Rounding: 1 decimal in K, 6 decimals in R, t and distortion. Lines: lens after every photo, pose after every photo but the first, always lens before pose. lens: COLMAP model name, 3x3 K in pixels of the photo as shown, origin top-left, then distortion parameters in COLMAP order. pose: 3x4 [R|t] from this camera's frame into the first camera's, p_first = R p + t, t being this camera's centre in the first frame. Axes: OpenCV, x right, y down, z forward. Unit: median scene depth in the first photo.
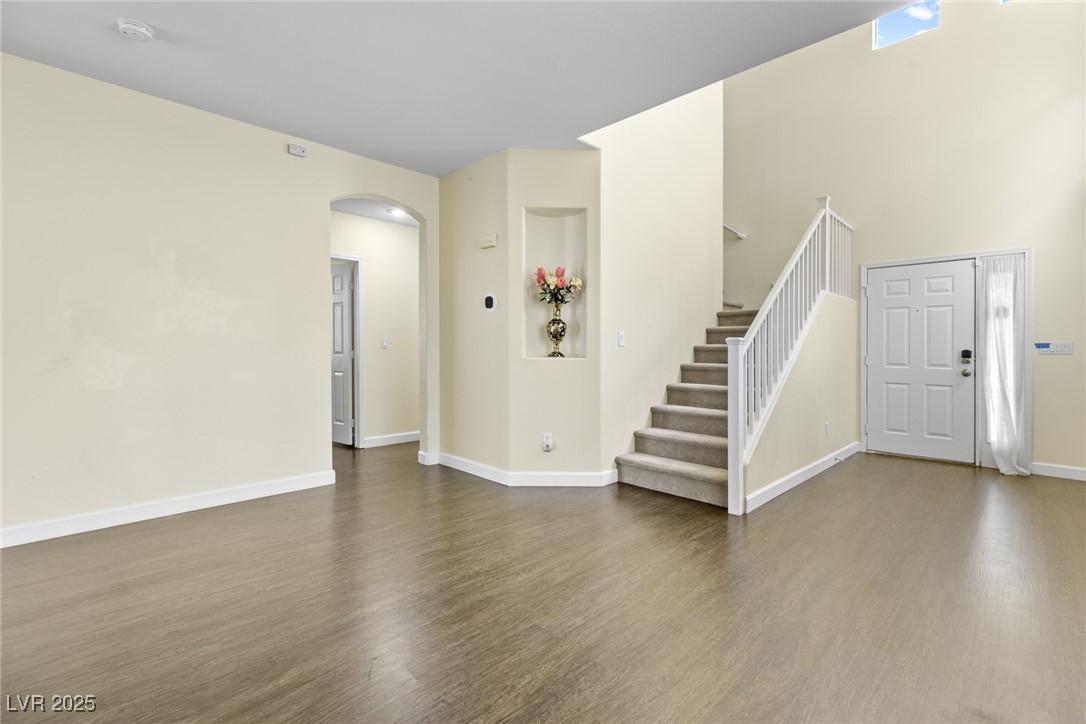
lens RADIAL K [[487.4, 0, 551.5], [0, 487.4, 357.7], [0, 0, 1]] dist [0.003123, 0.000229]
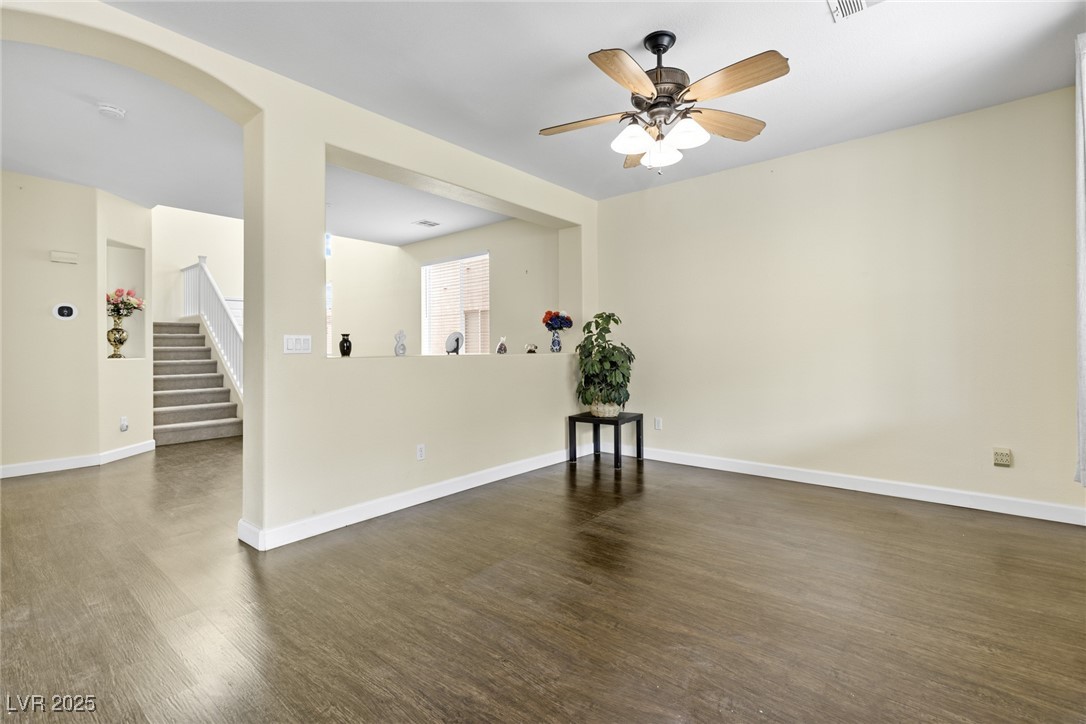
lens RADIAL K [[473.7, 0, 539.3], [0, 473.7, 343.4], [0, 0, 1]] dist [0.001086, 0.000075]
pose [[-0.051469, 0.004369, 0.998665, -1.288332], [0.022310, 0.999746, -0.003223, -0.010761], [-0.998425, 0.022114, -0.051554, -0.036401]]
